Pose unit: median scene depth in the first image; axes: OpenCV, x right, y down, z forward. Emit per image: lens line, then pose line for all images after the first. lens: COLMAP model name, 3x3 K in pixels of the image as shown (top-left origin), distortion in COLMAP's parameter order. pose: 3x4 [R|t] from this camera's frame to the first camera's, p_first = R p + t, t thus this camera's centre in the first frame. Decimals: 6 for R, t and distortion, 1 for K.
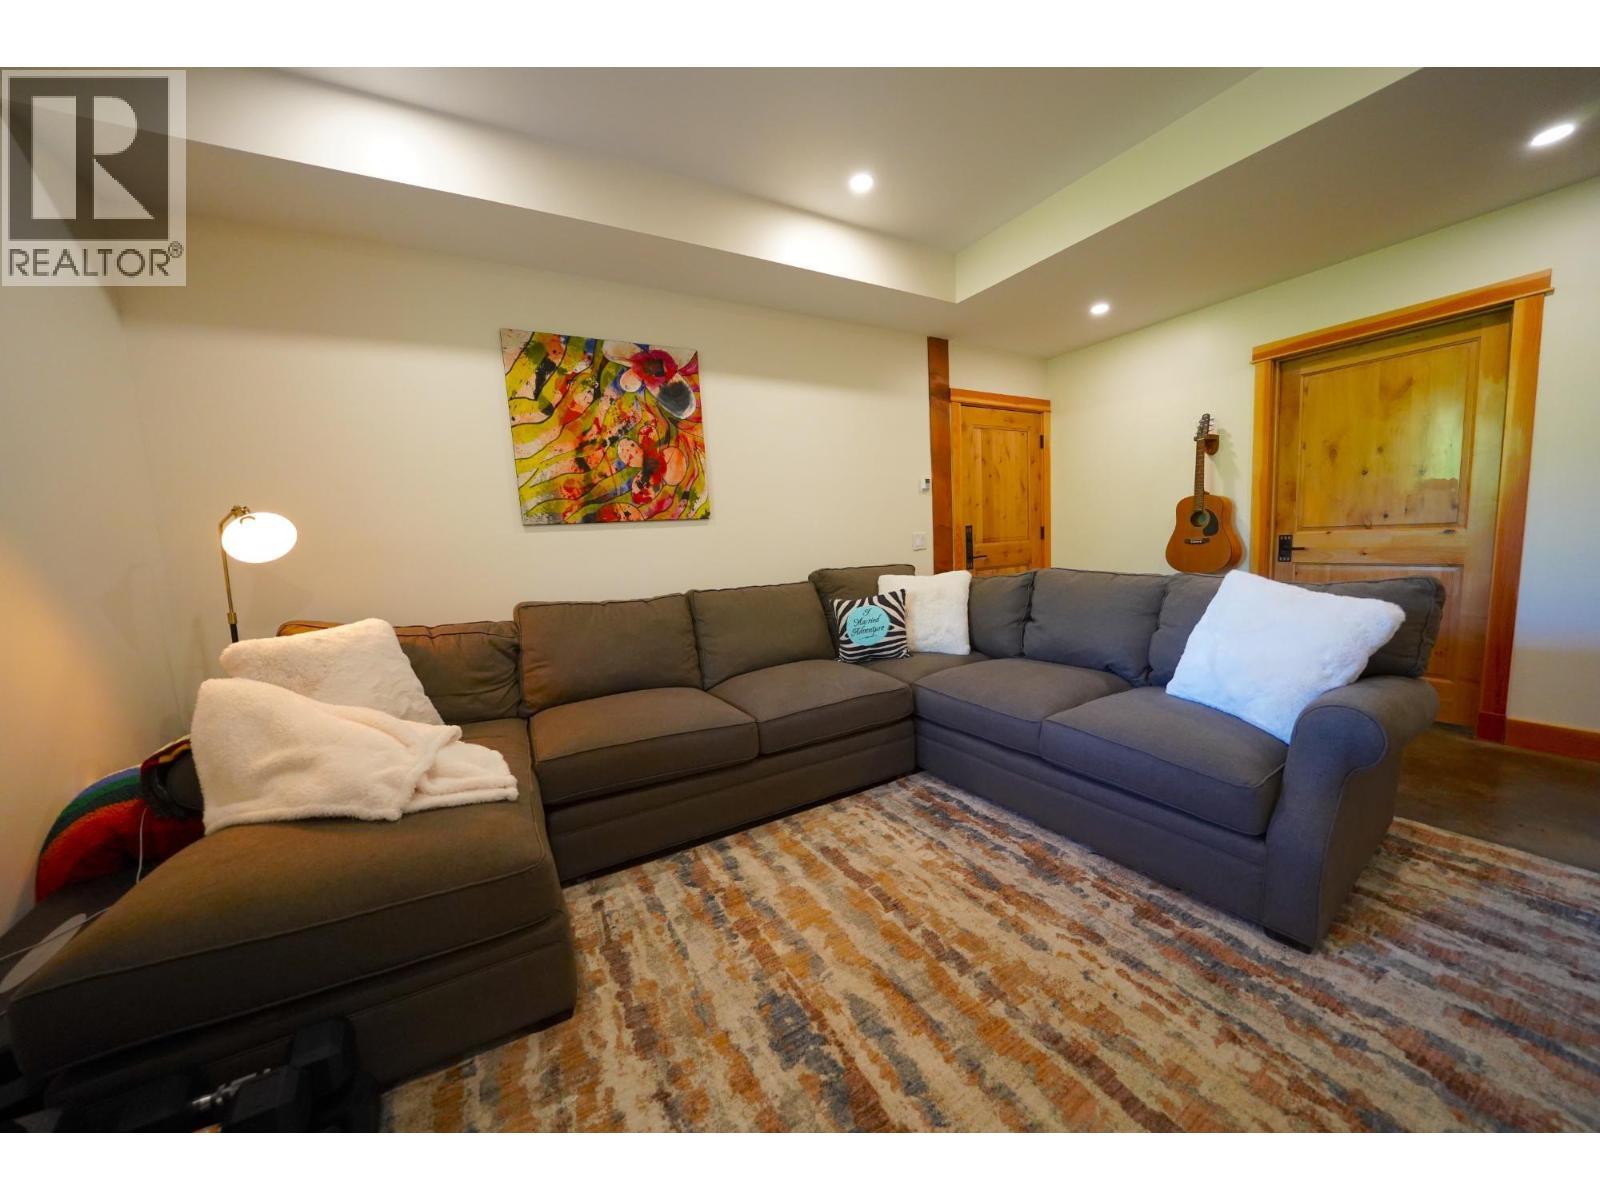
lens RADIAL K [[552.7, 0, 805.6], [0, 552.7, 597.1], [0, 0, 1]] dist [-0.028984, 0.002683]
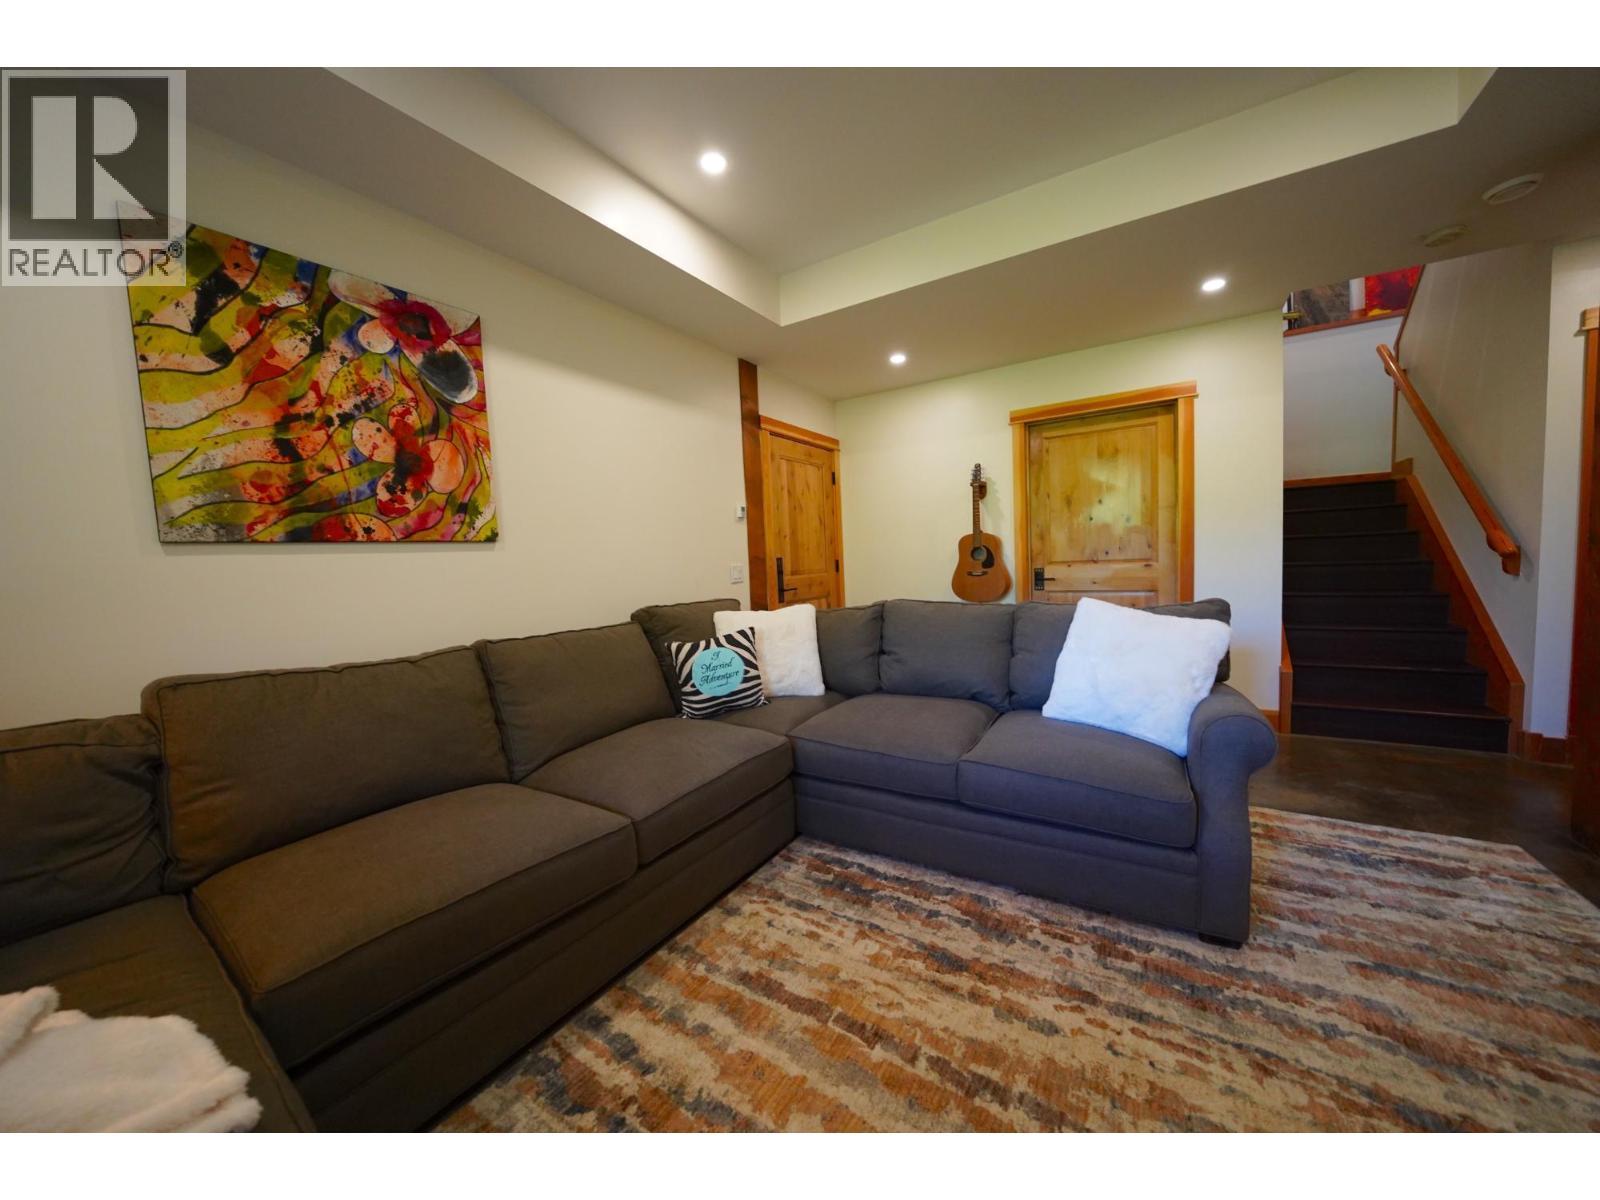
lens RADIAL K [[552.7, 0, 805.6], [0, 552.7, 597.1], [0, 0, 1]] dist [-0.028984, 0.002683]
pose [[0.889914, -0.016927, 0.455814, -0.167733], [0.045742, 0.997585, -0.052259, -0.013454], [-0.453829, 0.067356, 0.888540, 0.199266]]
